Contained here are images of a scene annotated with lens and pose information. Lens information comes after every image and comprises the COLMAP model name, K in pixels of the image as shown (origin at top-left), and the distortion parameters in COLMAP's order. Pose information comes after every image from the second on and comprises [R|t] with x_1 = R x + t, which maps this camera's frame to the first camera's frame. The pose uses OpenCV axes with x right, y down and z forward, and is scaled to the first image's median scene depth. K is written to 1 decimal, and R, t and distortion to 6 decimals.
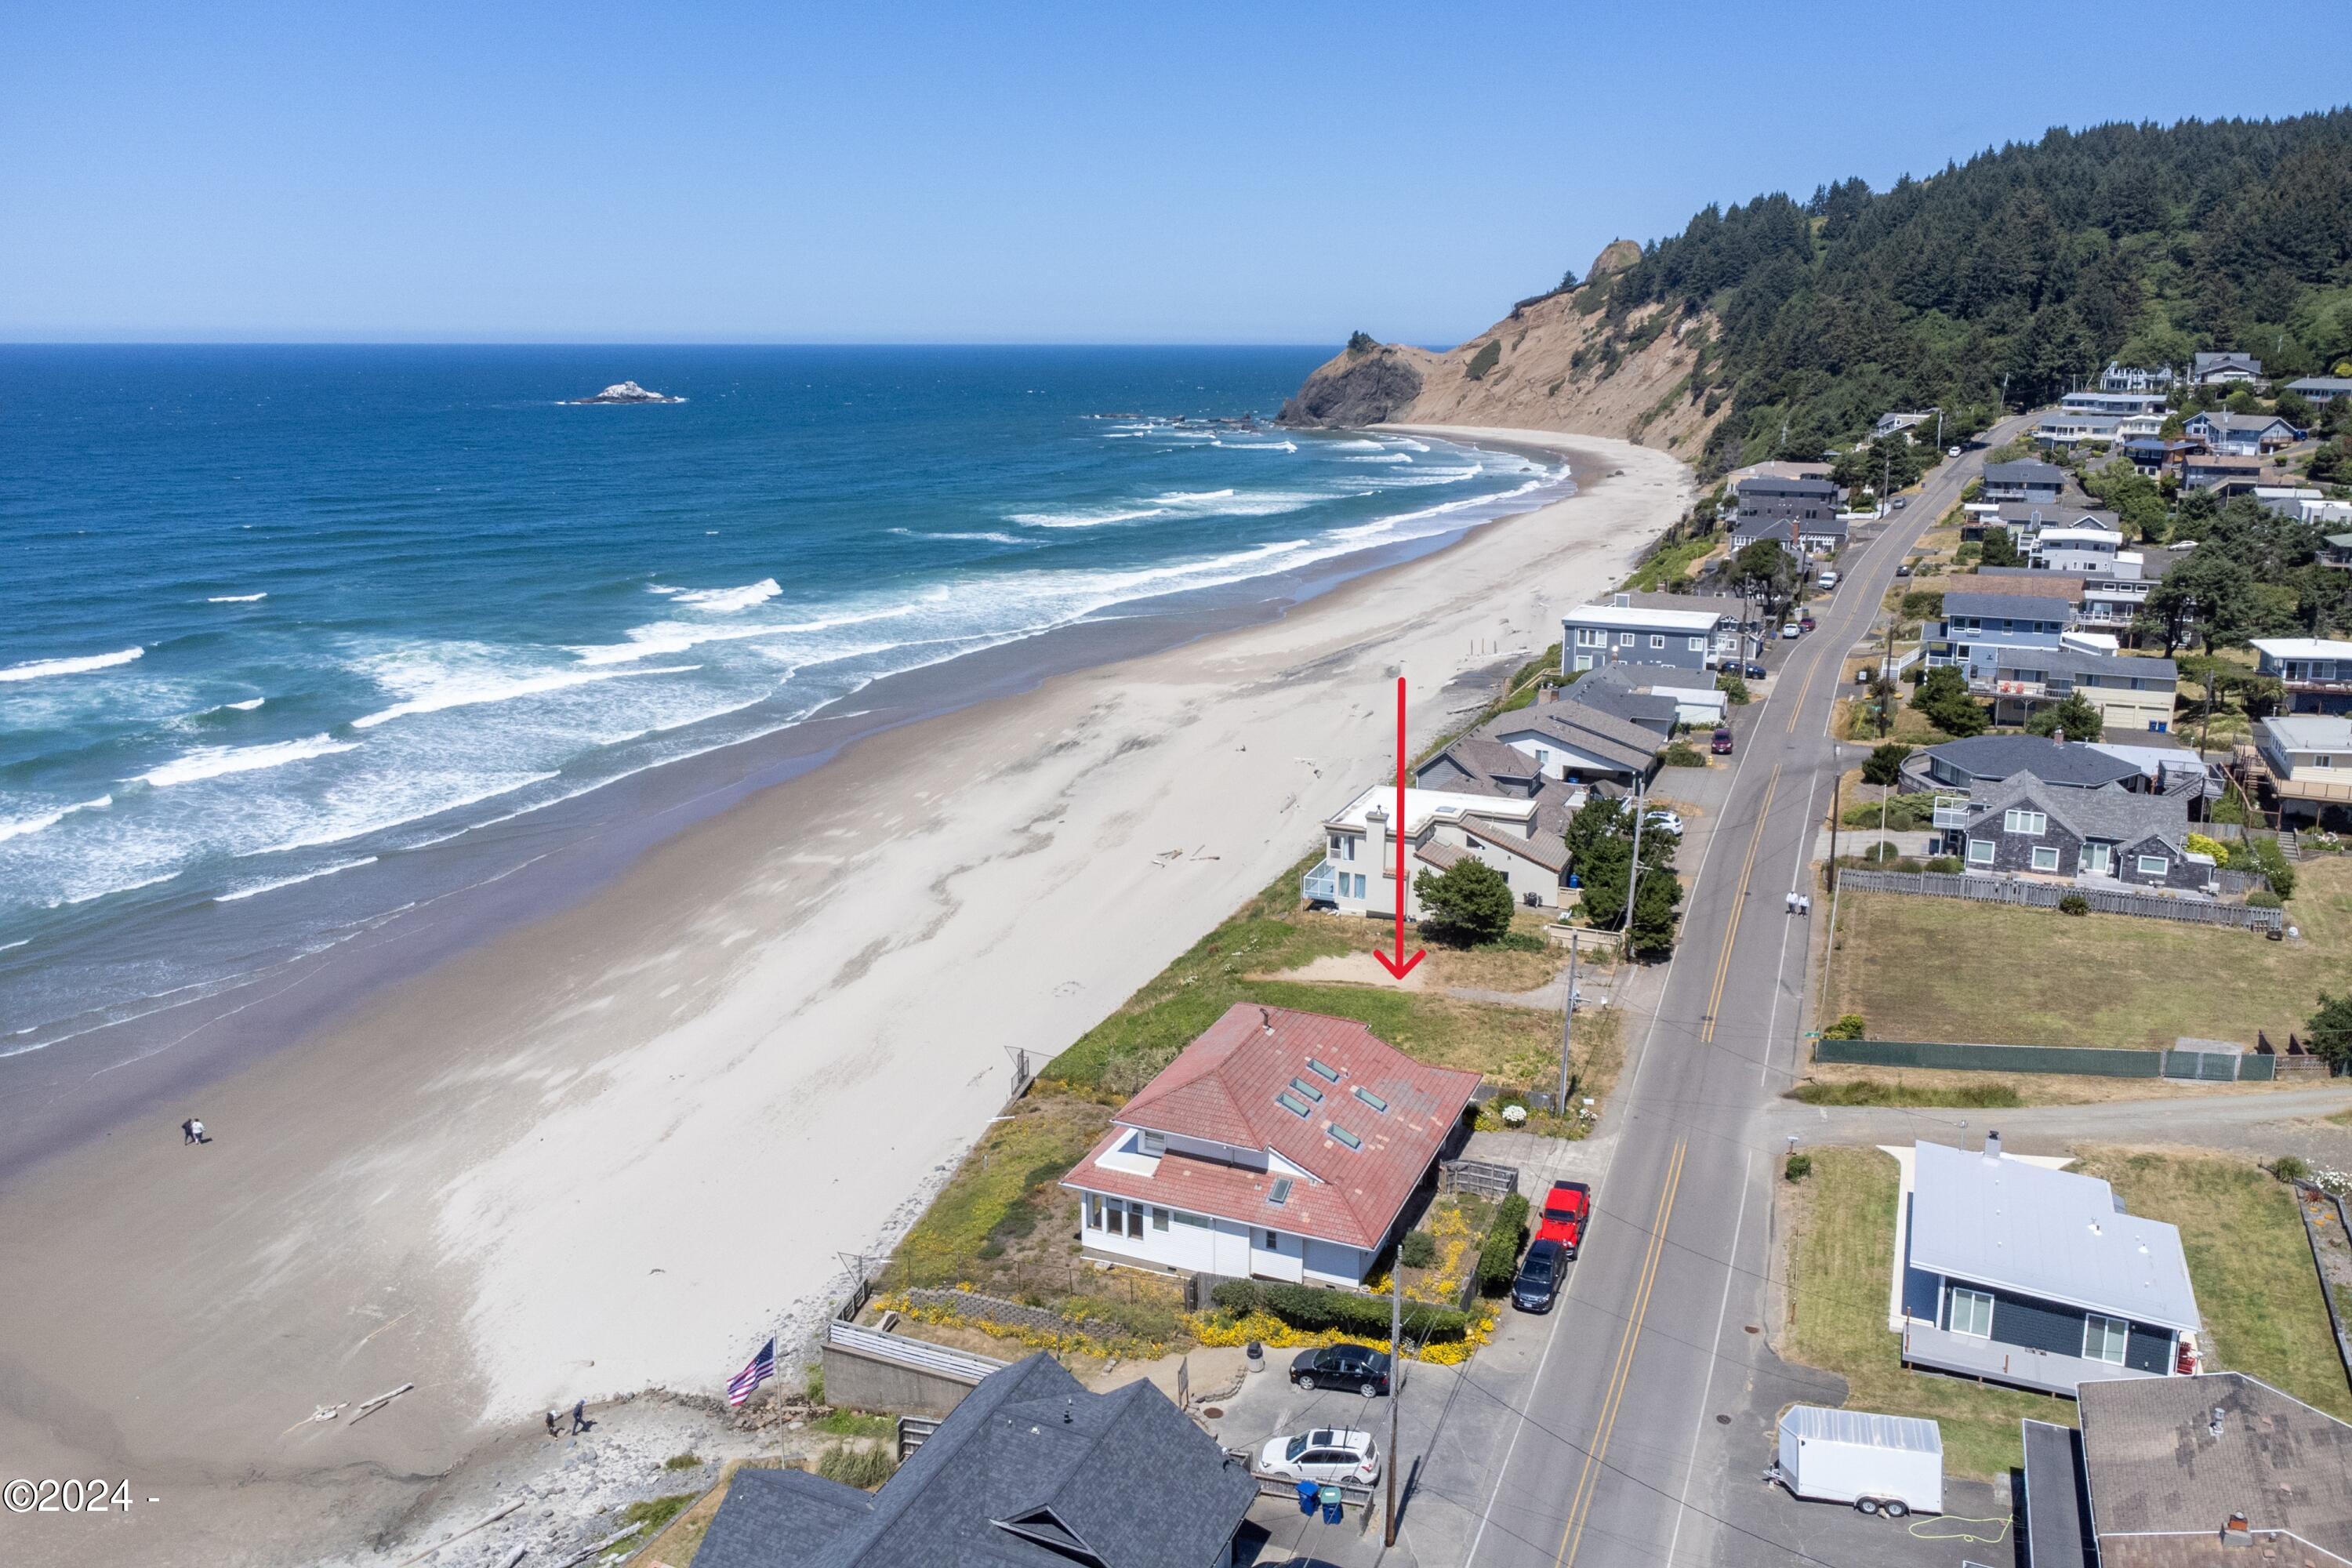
lens RADIAL K [[1675.8, 0, 1178.7], [0, 1675.8, 739.6], [0, 0, 1]] dist [0.004134, 0.002875]
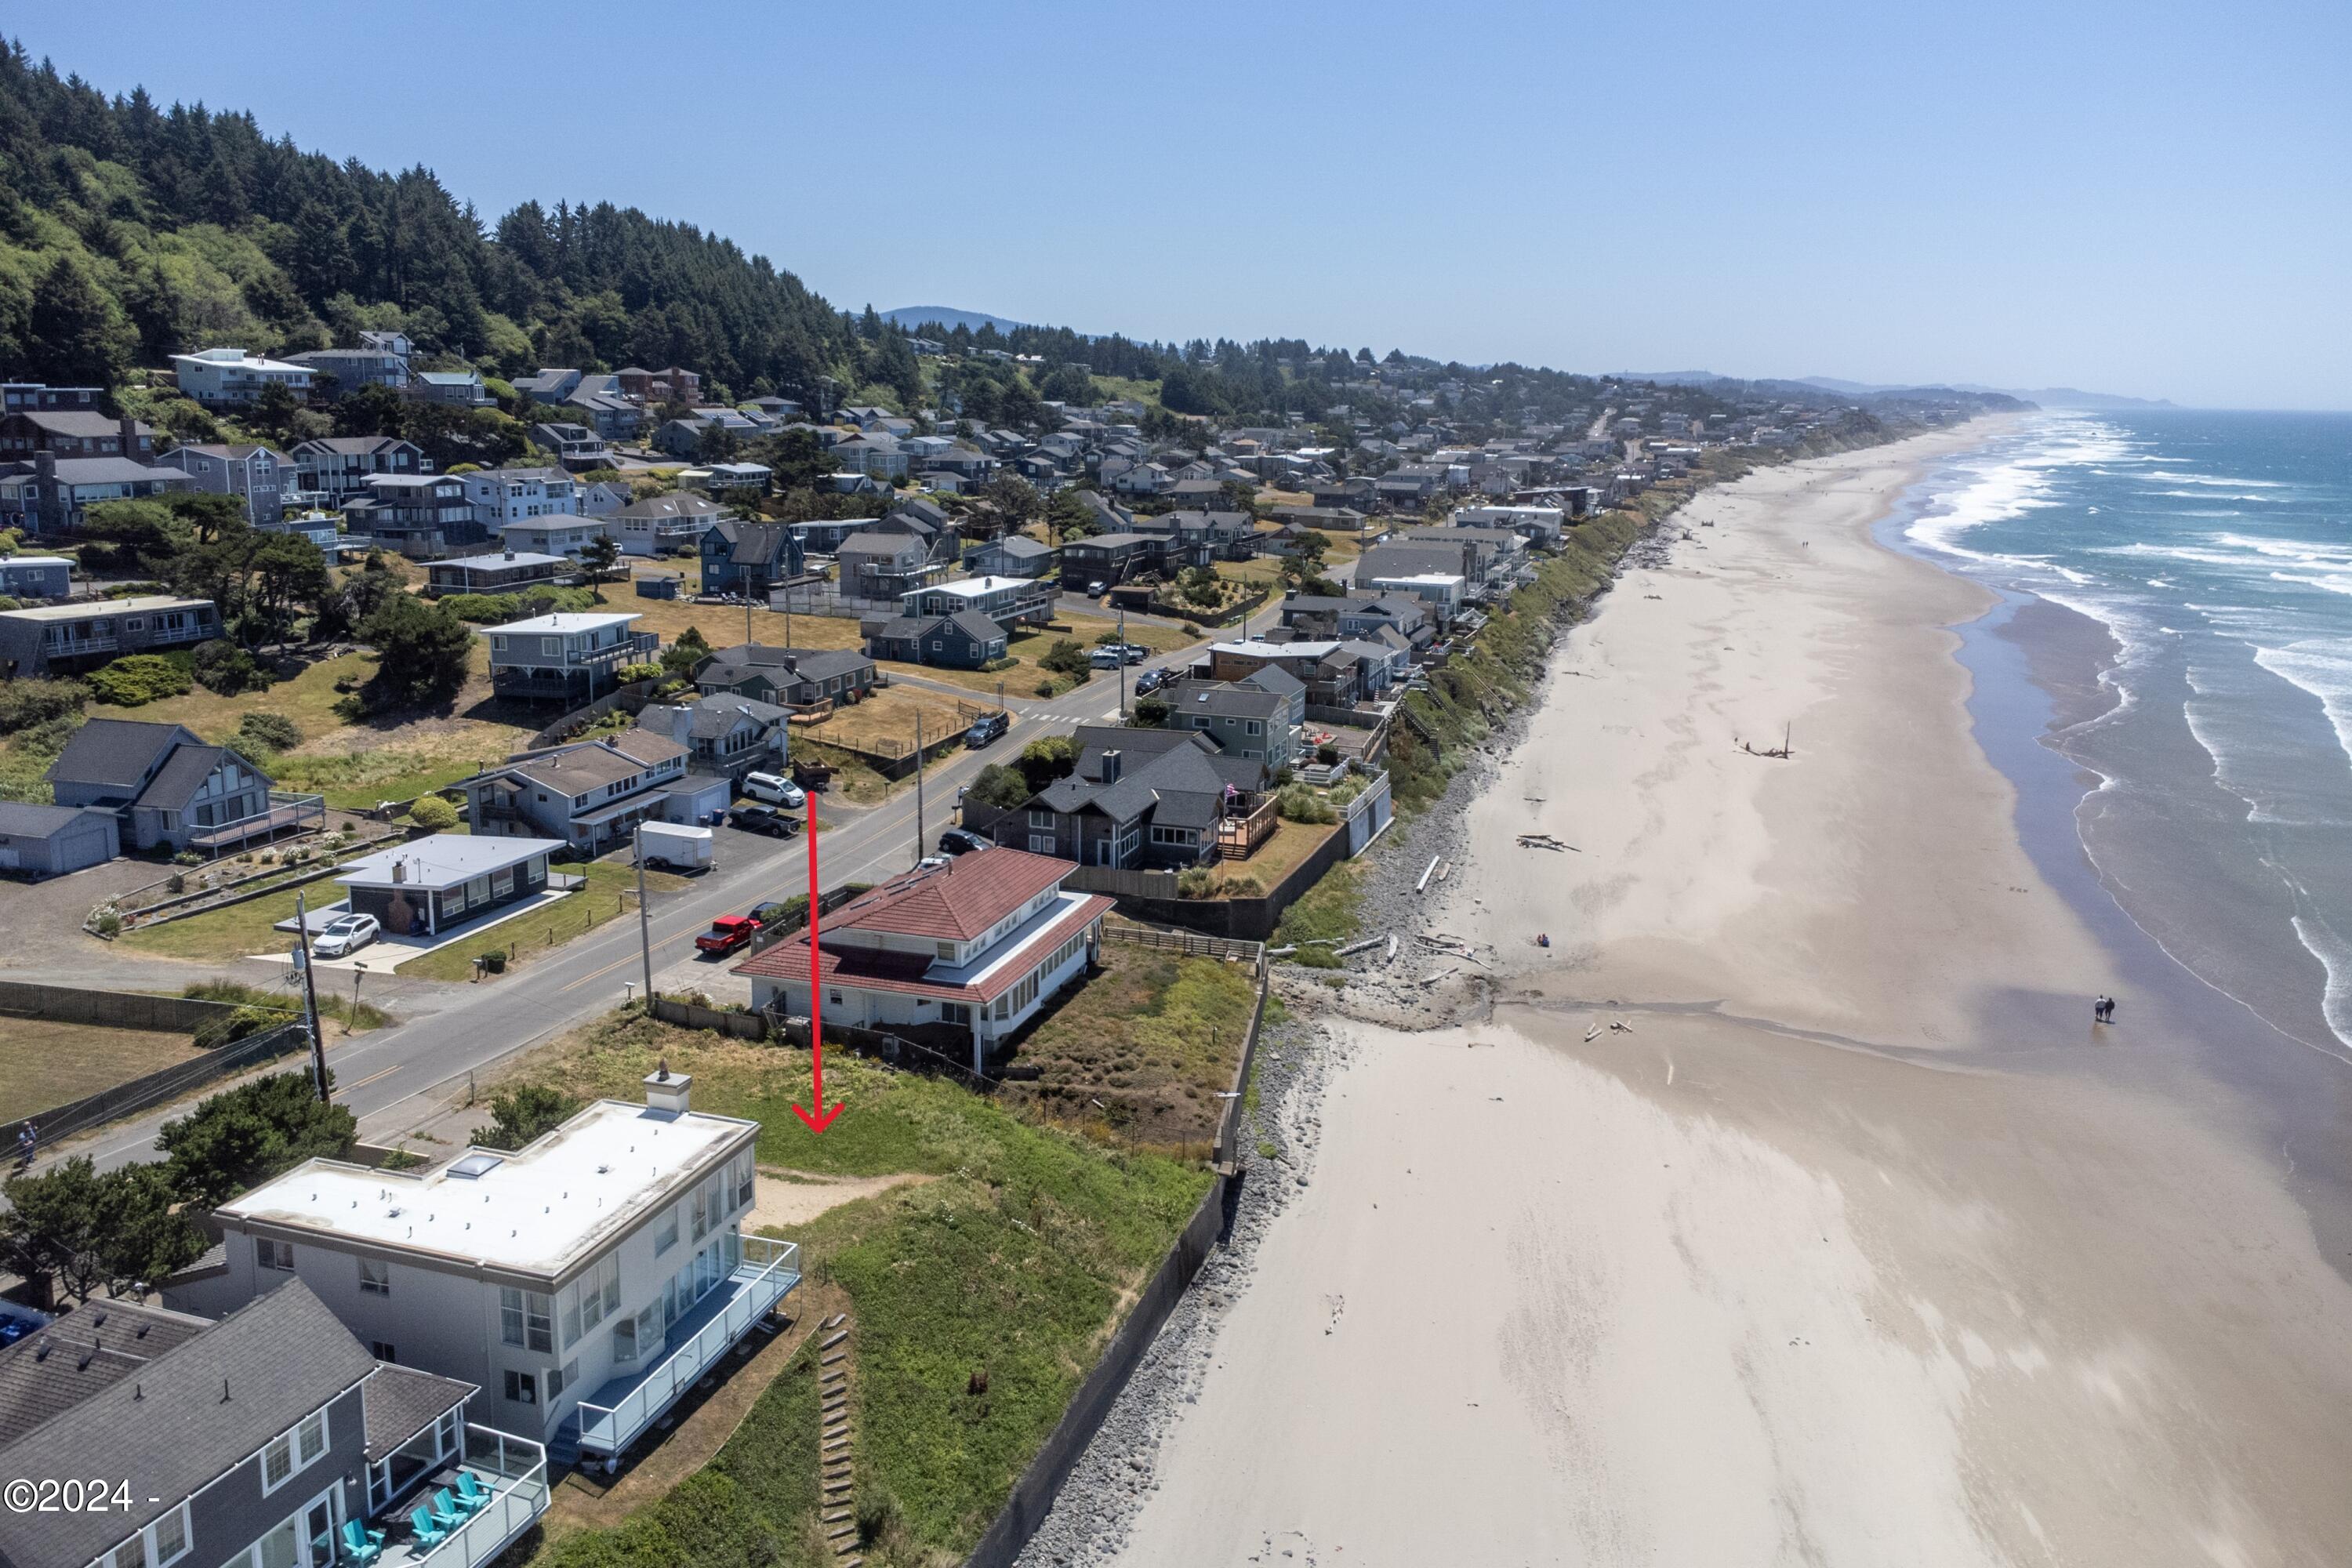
lens RADIAL K [[1727.2, 0, 1171.0], [0, 1727.2, 847.9], [0, 0, 1]] dist [0.011372, -0.009412]
pose [[-0.995257, 0.013106, -0.096398, 0.011501], [-0.034308, 0.879944, 0.473837, -0.259302], [0.091035, 0.474897, -0.875320, 1.330752]]
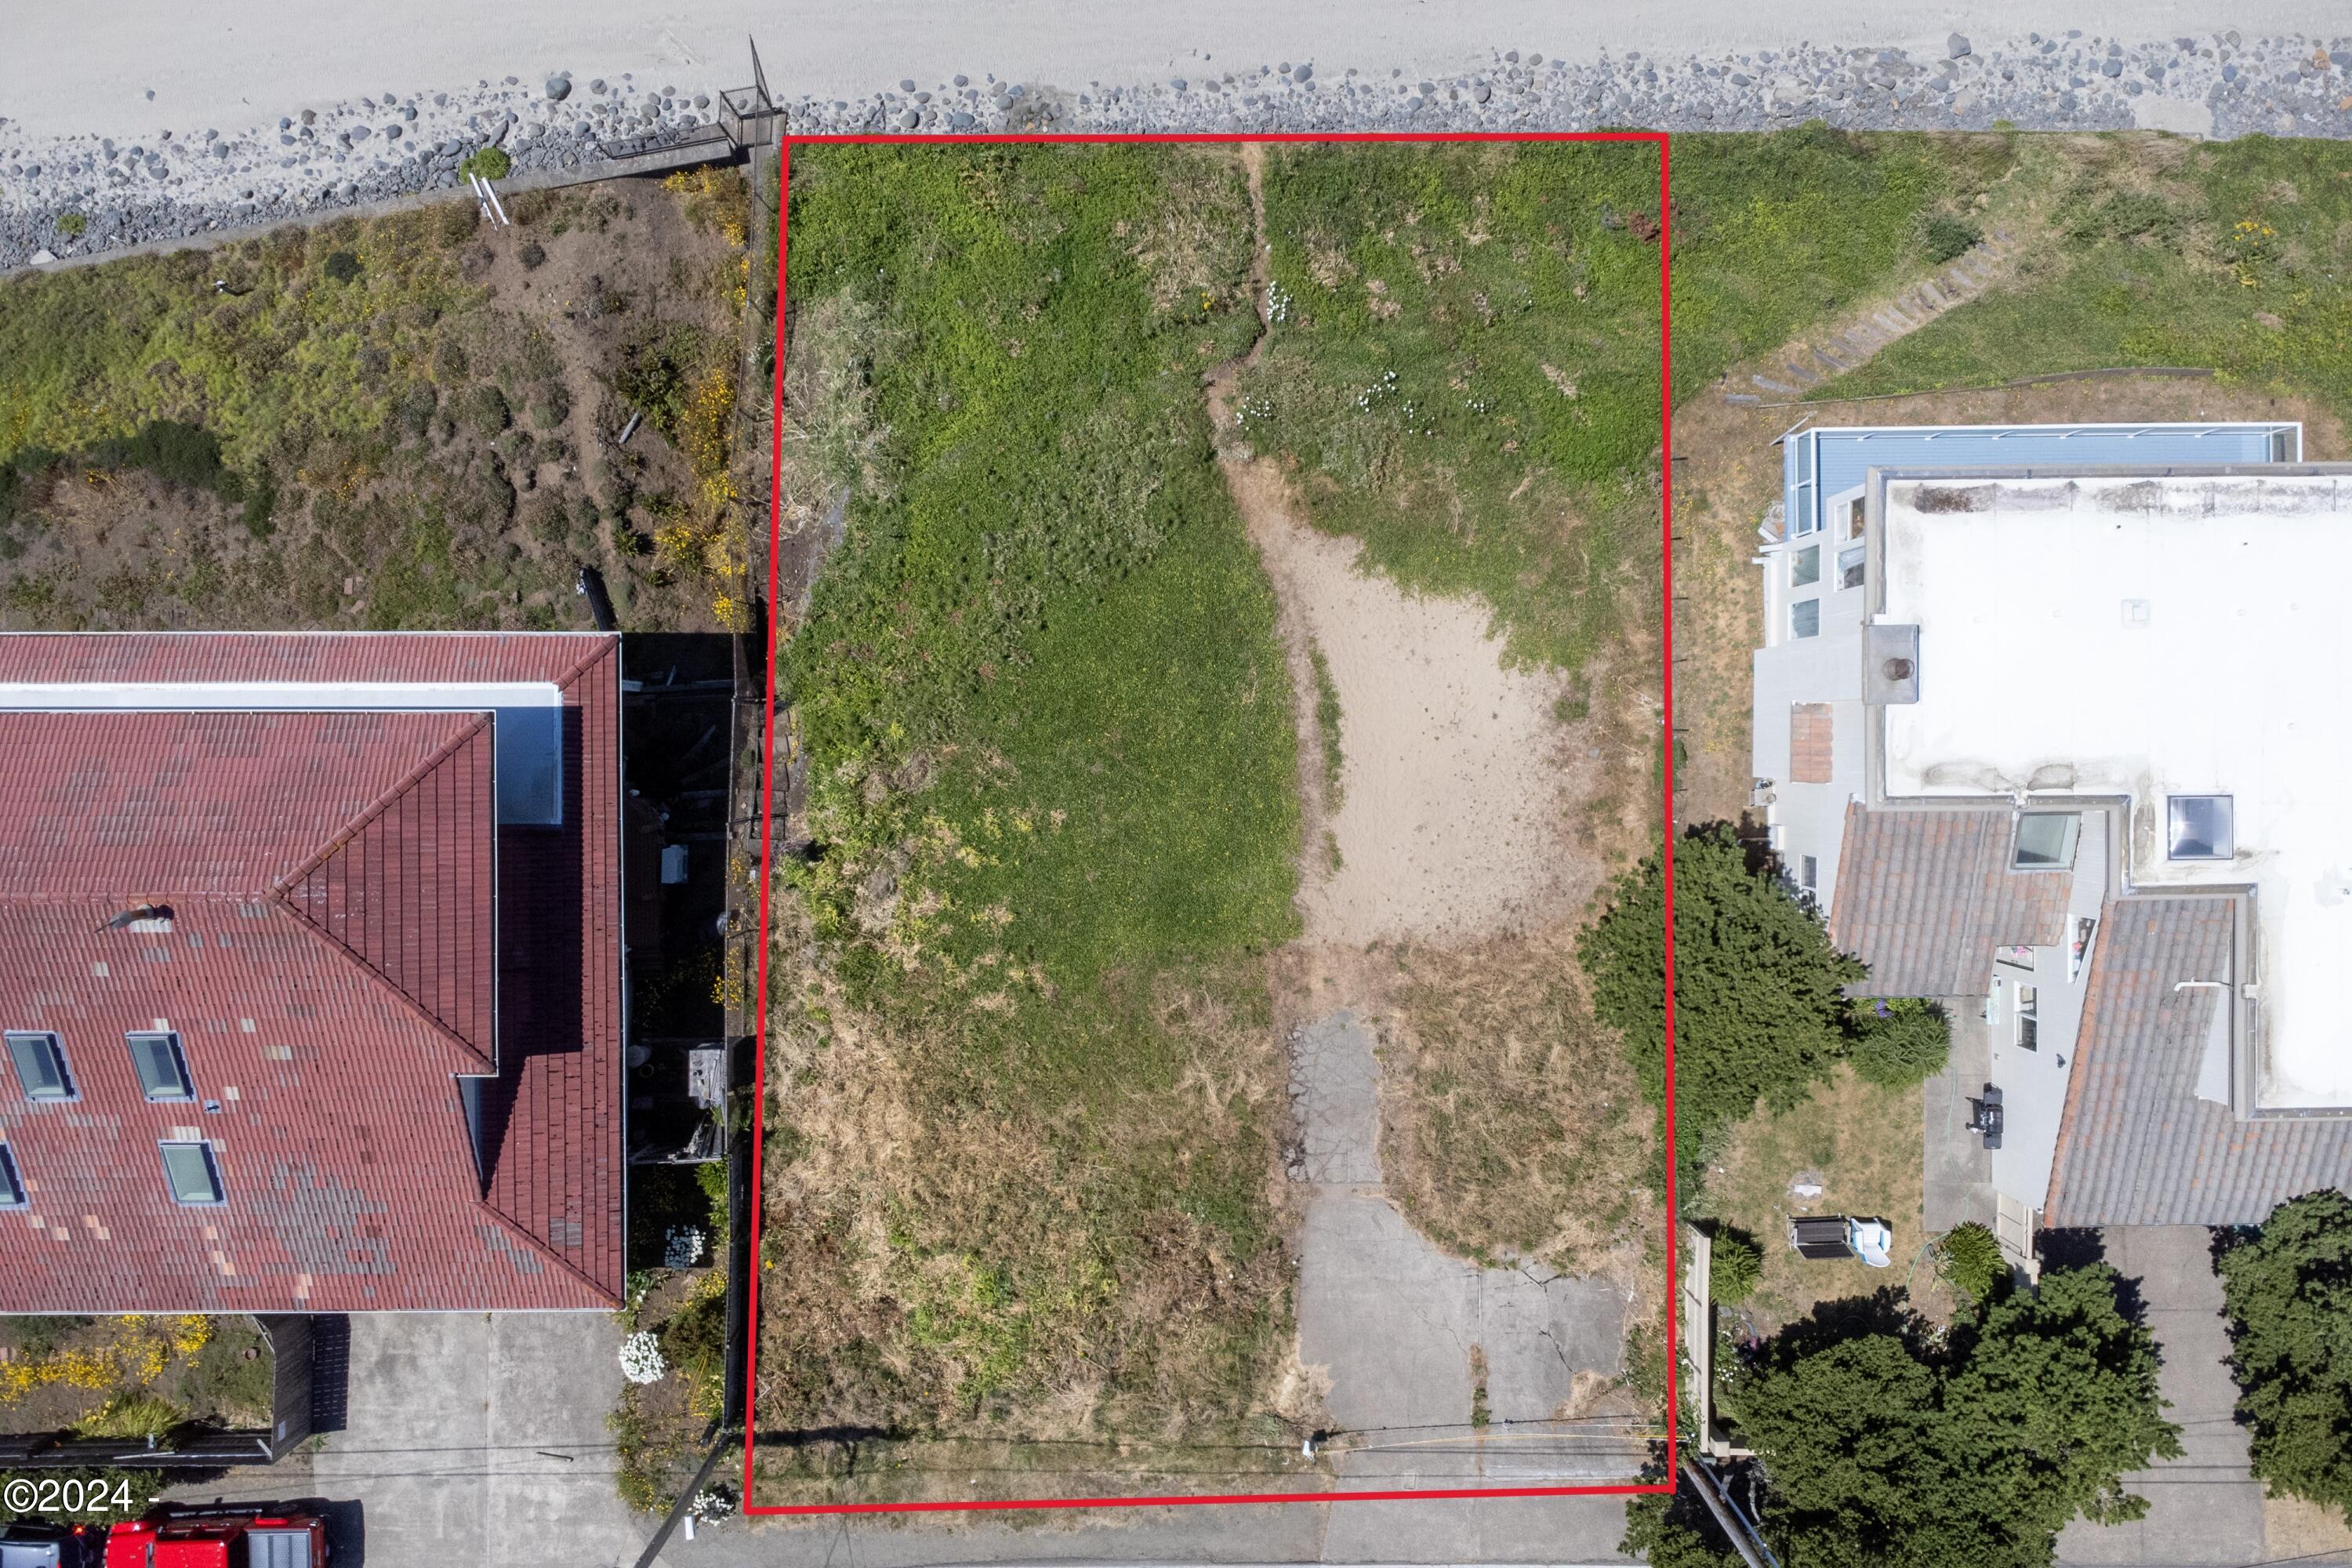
lens RADIAL K [[1675.8, 0, 1178.7], [0, 1675.8, 739.6], [0, 0, 1]] dist [0.004134, 0.002875]
pose [[0.397814, 0.917428, 0.008375, 0.072852], [-0.206320, 0.080562, 0.975163, -0.176248], [0.893967, -0.389661, 0.221332, 0.760539]]
